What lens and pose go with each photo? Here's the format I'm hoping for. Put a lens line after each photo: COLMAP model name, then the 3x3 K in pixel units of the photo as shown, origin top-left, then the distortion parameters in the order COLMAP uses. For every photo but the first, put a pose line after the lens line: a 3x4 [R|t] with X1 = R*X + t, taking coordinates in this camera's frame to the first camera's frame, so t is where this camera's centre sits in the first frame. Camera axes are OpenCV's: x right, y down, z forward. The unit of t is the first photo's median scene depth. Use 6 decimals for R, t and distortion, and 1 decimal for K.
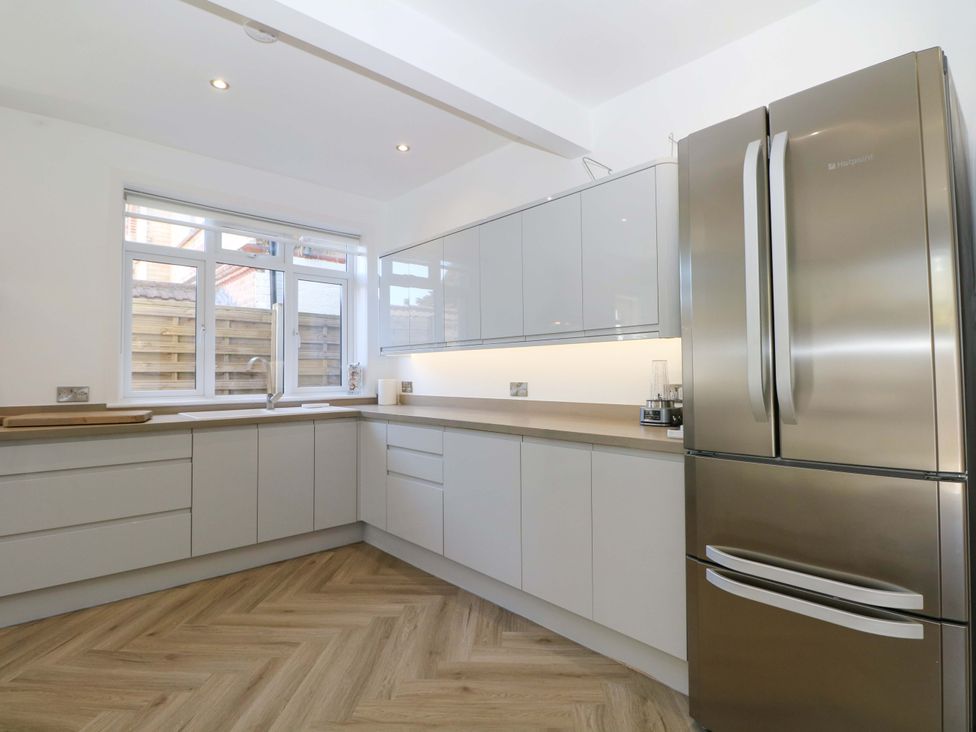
lens RADIAL K [[506.1, 0, 489.4], [0, 506.1, 361.4], [0, 0, 1]] dist [-0.001928, -0.012658]
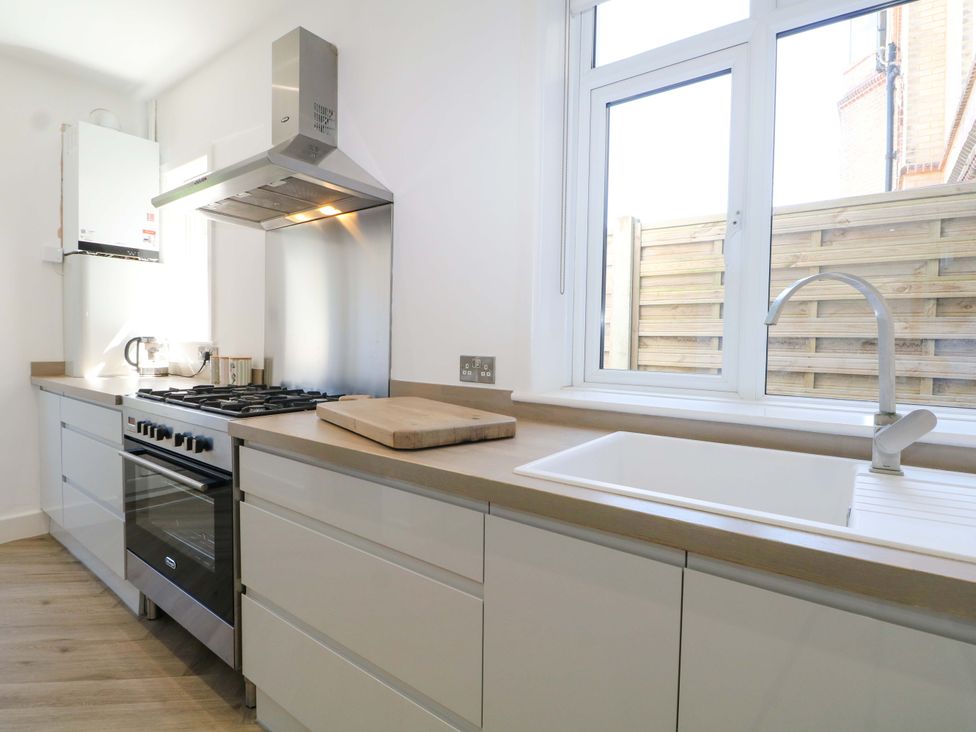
lens RADIAL K [[506.1, 0, 489.4], [0, 506.1, 361.4], [0, 0, 1]] dist [-0.001928, -0.012658]
pose [[0.180699, 0.046801, -0.982424, -0.242586], [0.006981, 0.998781, 0.048865, 0.026271], [0.983514, -0.015689, 0.180152, 0.840041]]
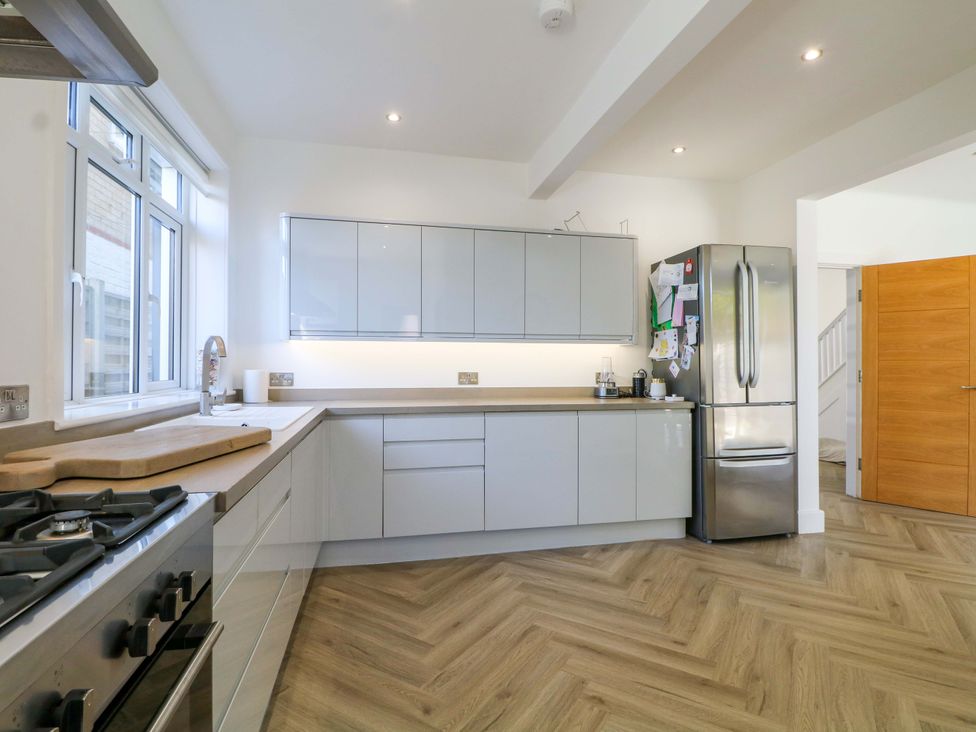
lens RADIAL K [[506.1, 0, 489.4], [0, 506.1, 361.4], [0, 0, 1]] dist [-0.001928, -0.012658]
pose [[0.500251, 0.014410, 0.865760, -0.915155], [-0.029270, 0.999572, 0.000276, 0.015783], [-0.865385, -0.025479, 0.500459, 0.398698]]
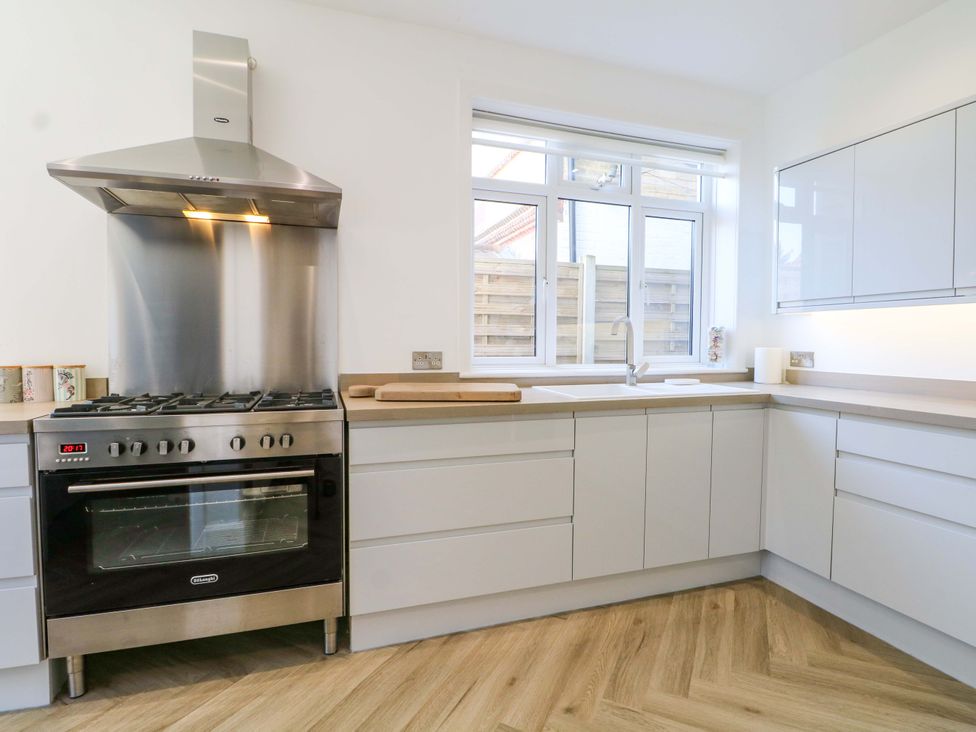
lens RADIAL K [[506.1, 0, 489.4], [0, 506.1, 361.4], [0, 0, 1]] dist [-0.001928, -0.012658]
pose [[0.914707, 0.027980, -0.403149, -0.360611], [-0.000815, 0.997726, 0.067397, 0.008925], [0.404118, -0.061320, 0.912649, 0.246177]]
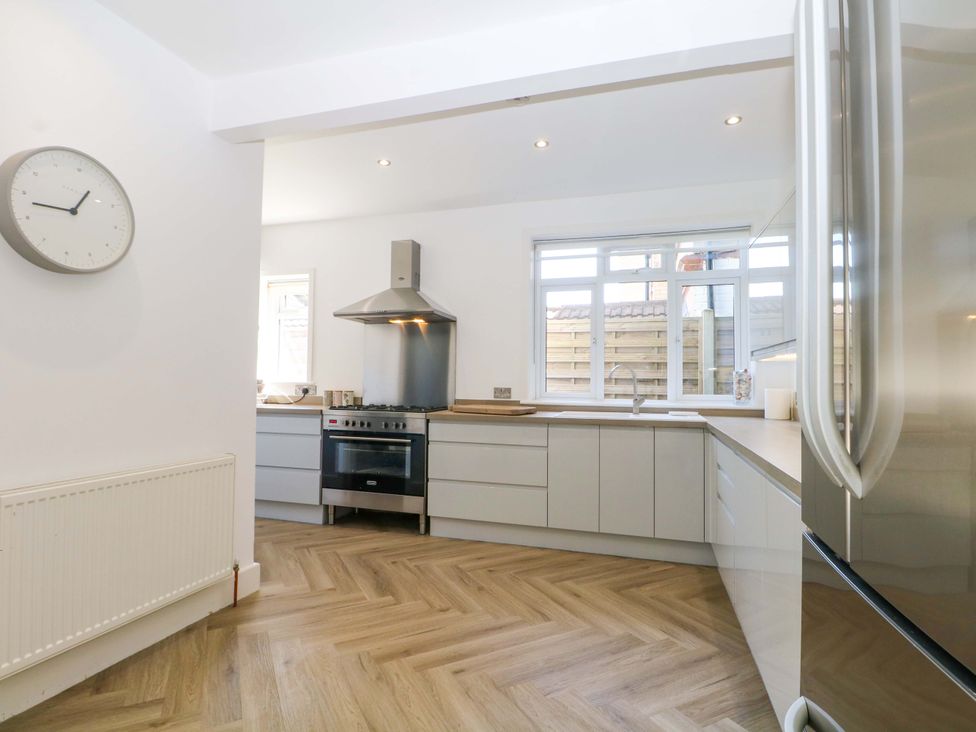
lens RADIAL K [[506.1, 0, 489.4], [0, 506.1, 361.4], [0, 0, 1]] dist [-0.001928, -0.012658]
pose [[0.508594, -0.020529, -0.860762, 0.368049], [0.008080, 0.999786, -0.019070, 0.002584], [0.860968, 0.002744, 0.508651, 0.213915]]
